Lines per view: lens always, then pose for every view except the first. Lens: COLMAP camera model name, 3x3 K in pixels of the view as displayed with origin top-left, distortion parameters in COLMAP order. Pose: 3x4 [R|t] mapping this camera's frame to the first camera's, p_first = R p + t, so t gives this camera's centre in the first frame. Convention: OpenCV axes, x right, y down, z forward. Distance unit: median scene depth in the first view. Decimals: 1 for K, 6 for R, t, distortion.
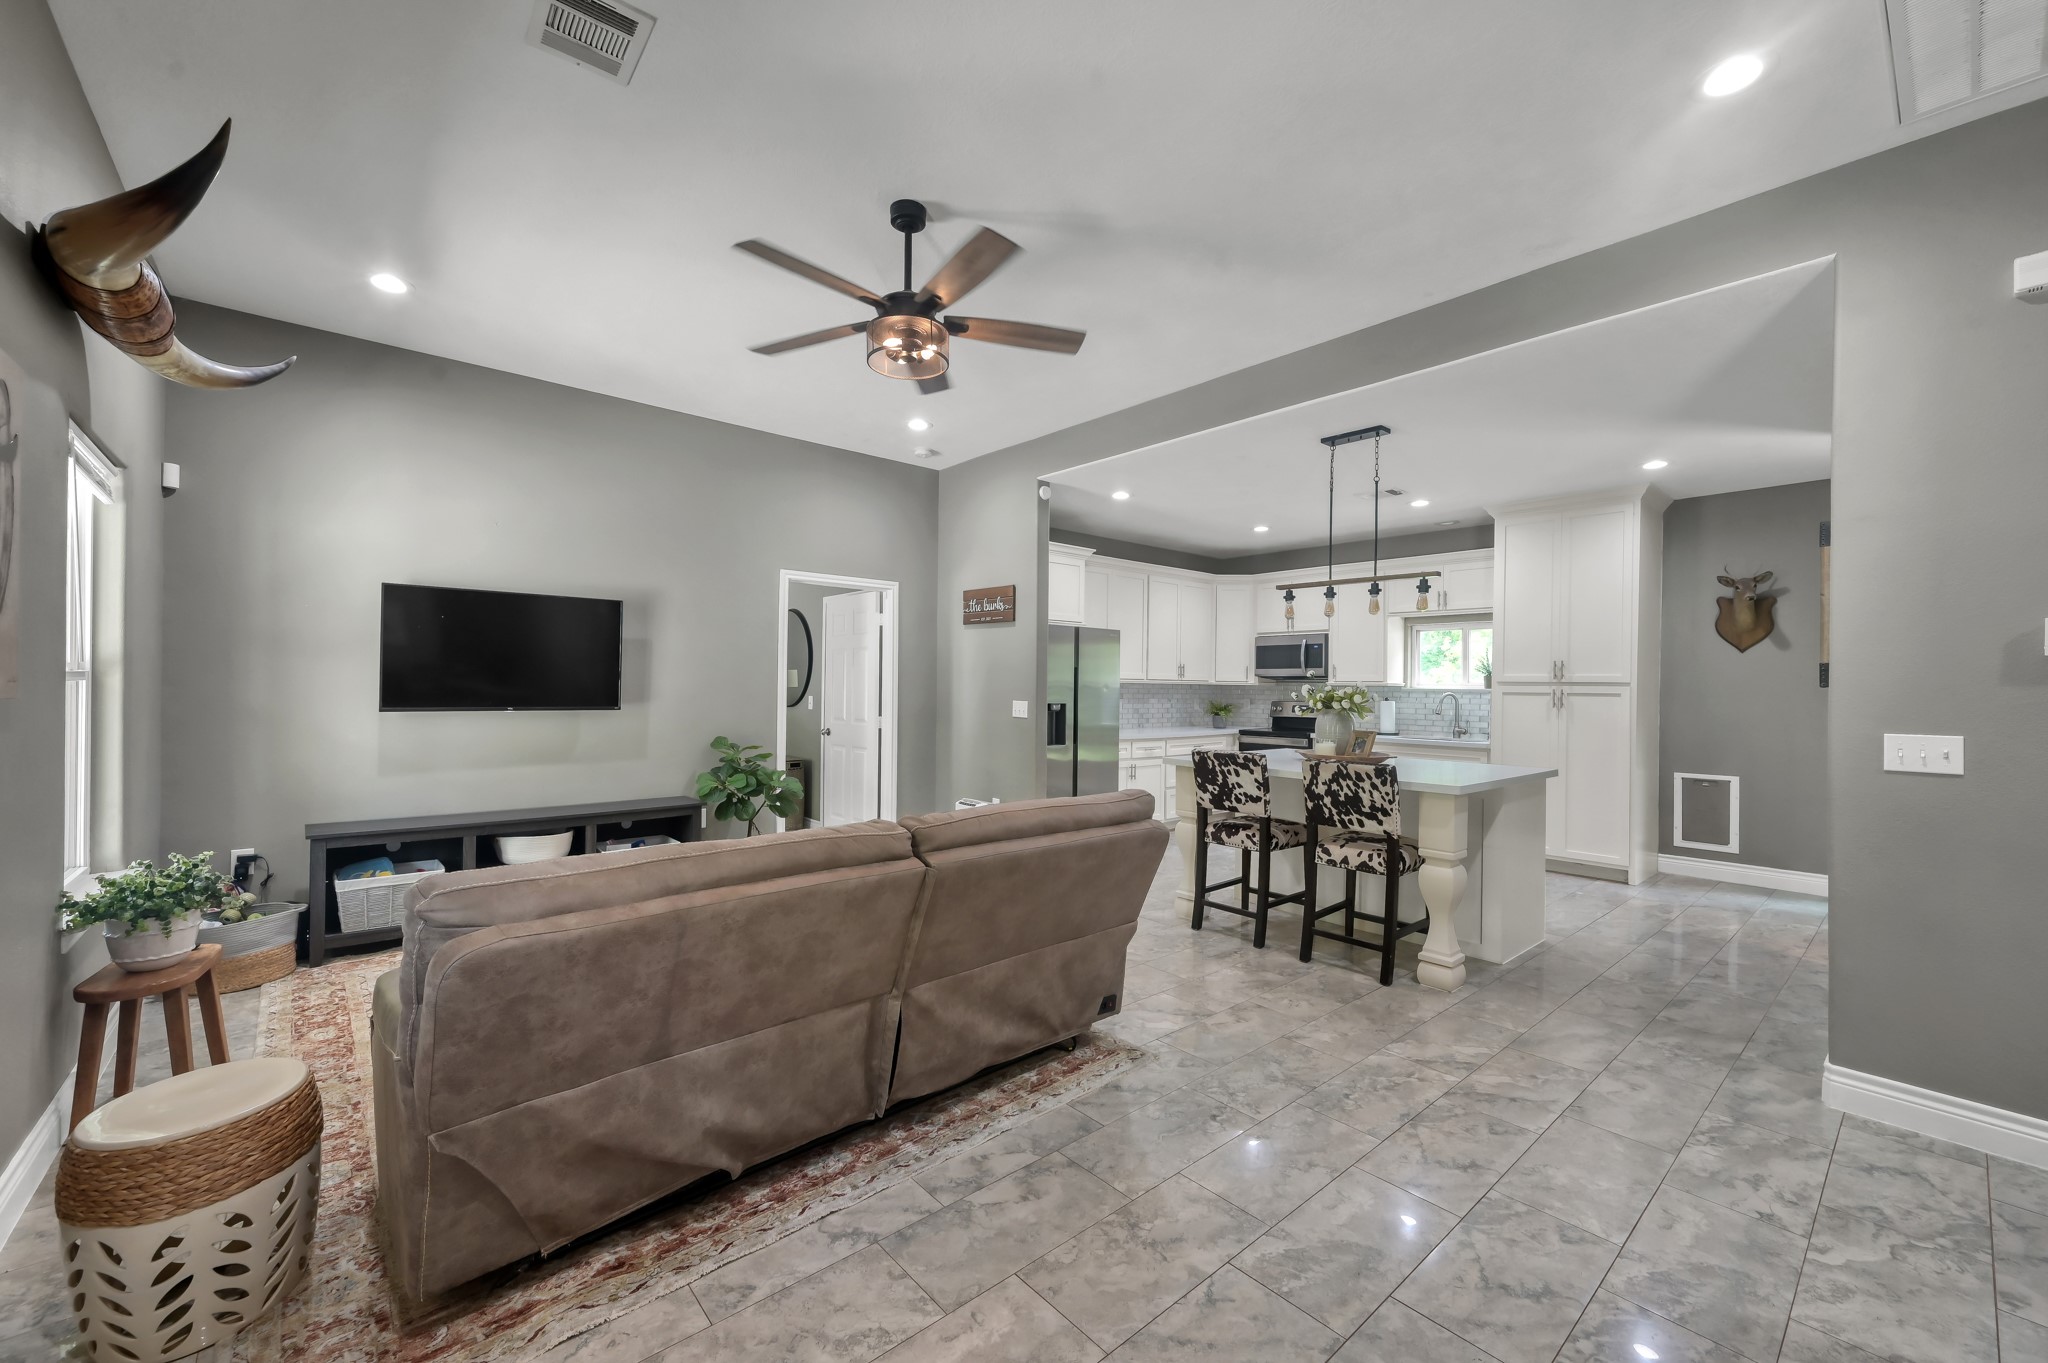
lens RADIAL K [[812.9, 0, 1041.9], [0, 812.9, 691.8], [0, 0, 1]] dist [-0.001661, 0.000063]
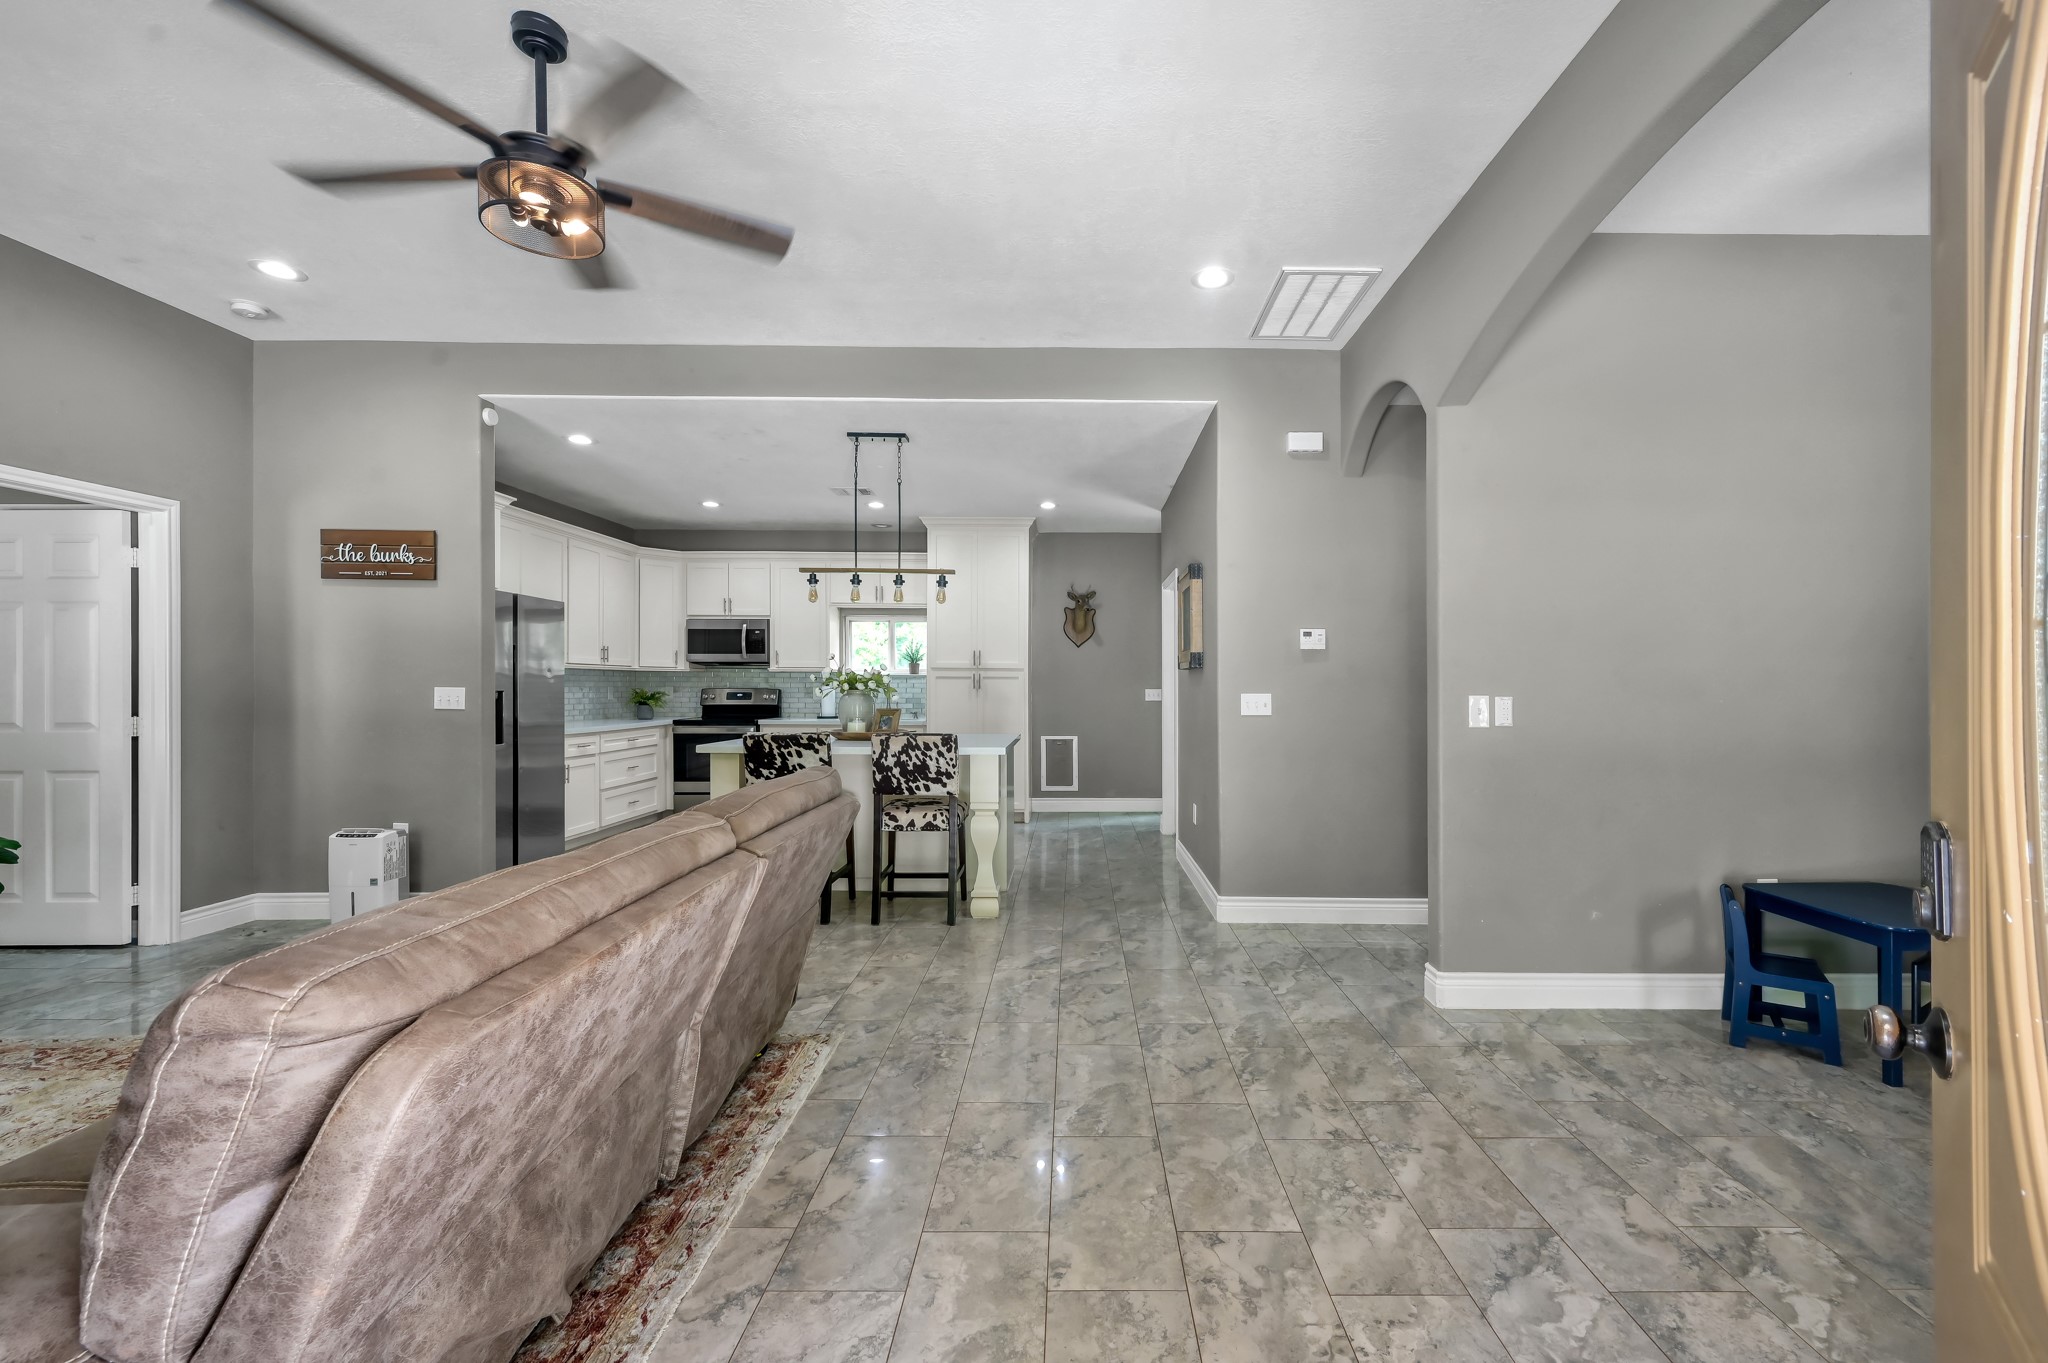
lens RADIAL K [[812.9, 0, 1081.6], [0, 812.9, 705.9], [0, 0, 1]] dist [-0.001661, 0.000063]
pose [[0.656449, -0.027508, 0.753869, -0.285328], [0.006399, 0.999502, 0.030899, 0.012150], [-0.754344, -0.015460, 0.656298, 0.084604]]
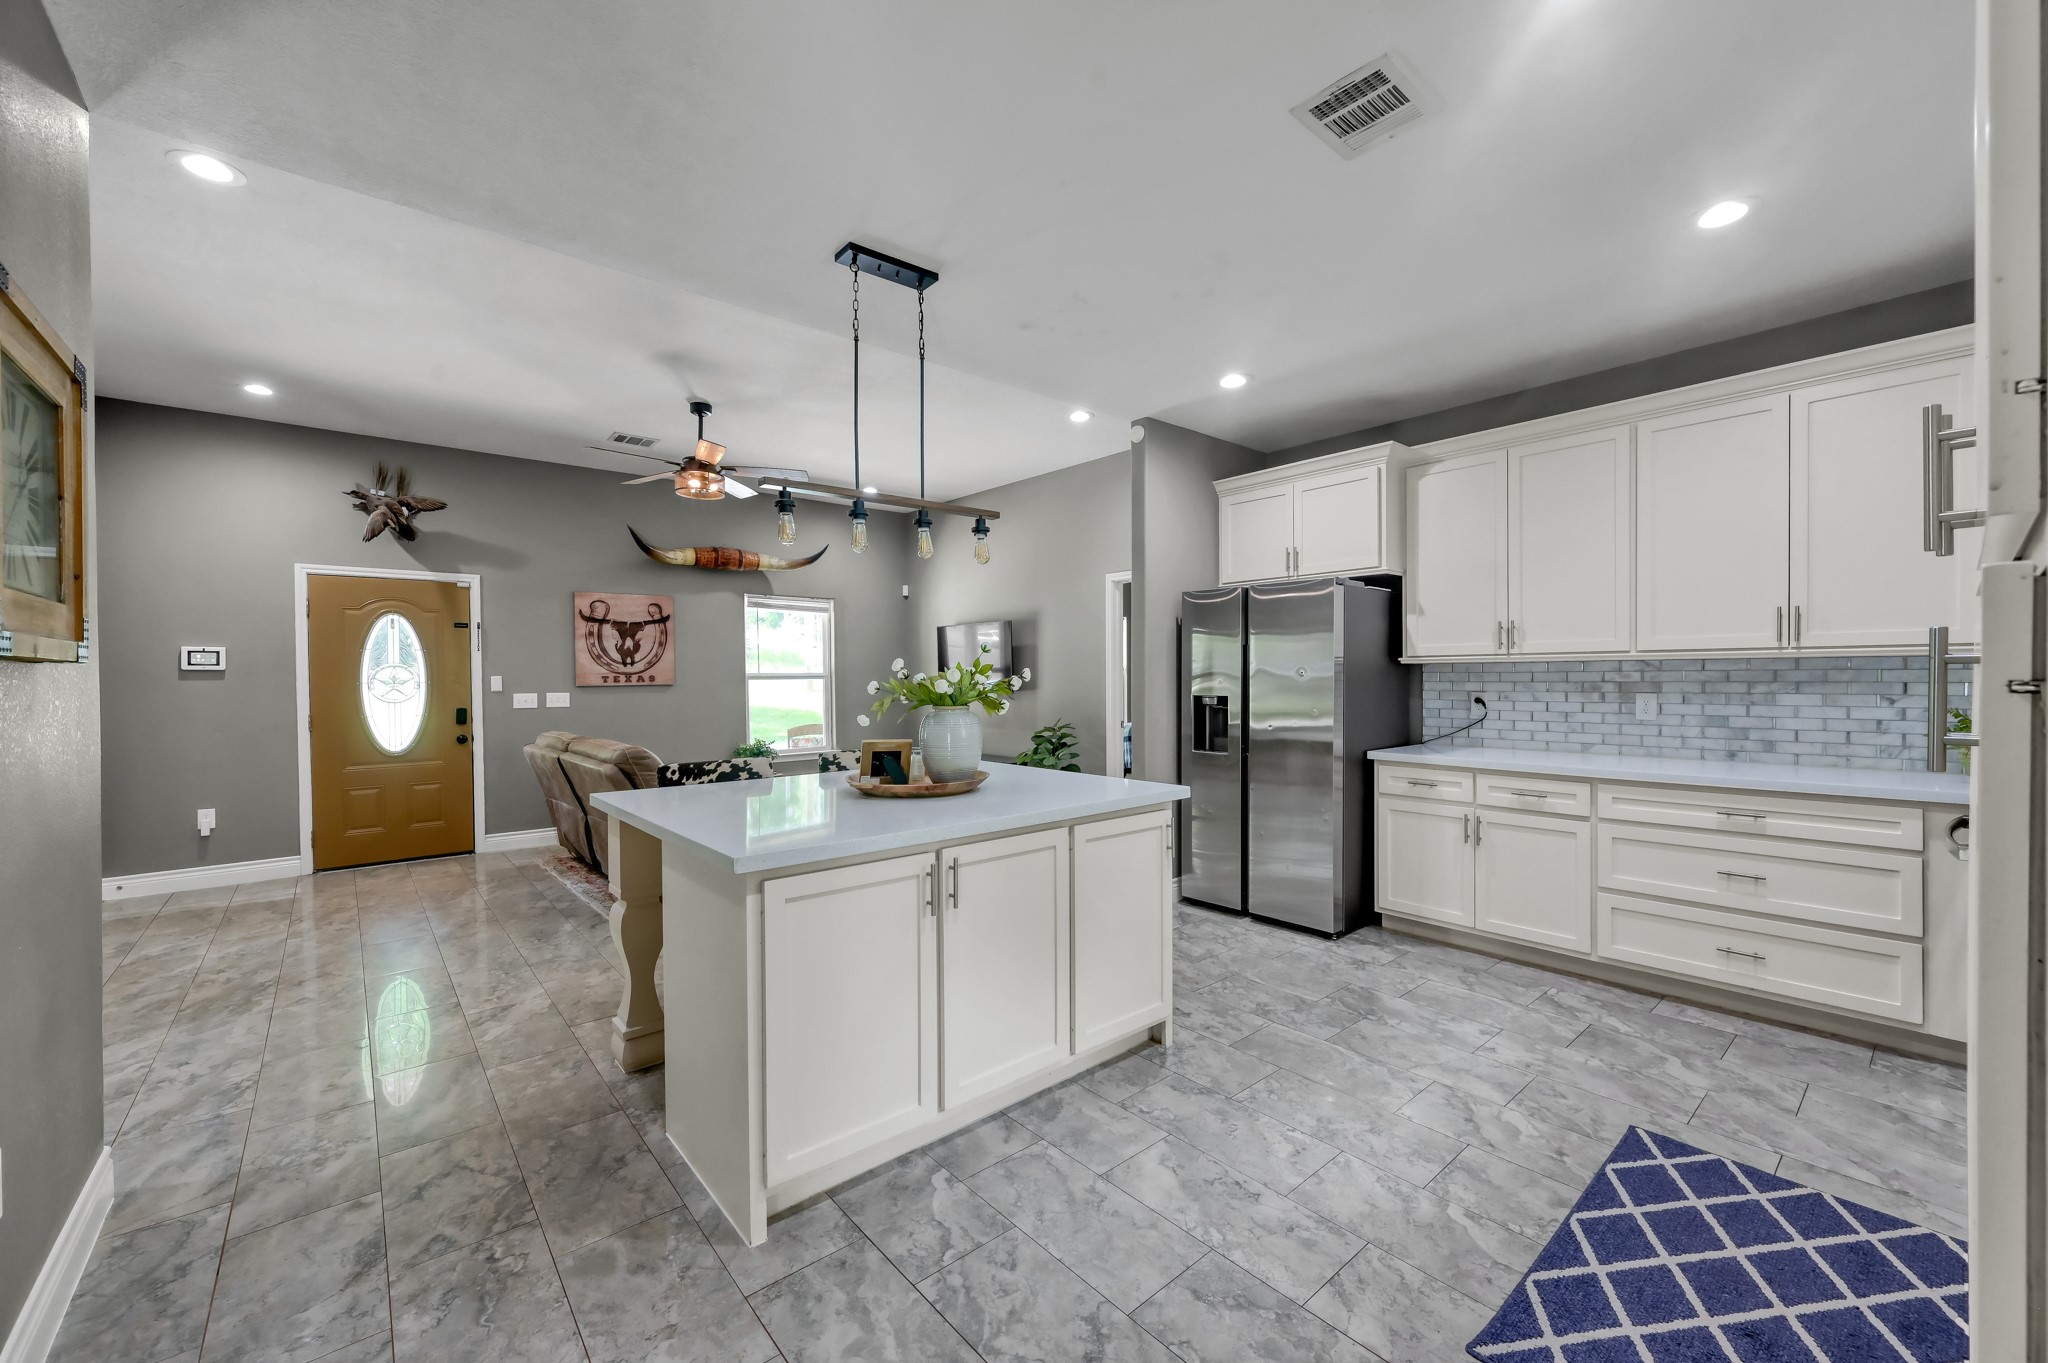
lens RADIAL K [[812.9, 0, 1015.8], [0, 812.9, 683.9], [0, 0, 1]] dist [-0.001661, 0.000063]
pose [[-0.032216, -0.004300, -0.999472, 1.094805], [0.002087, 0.999988, -0.004369, 0.009545], [0.999479, -0.002227, -0.032206, 1.209291]]
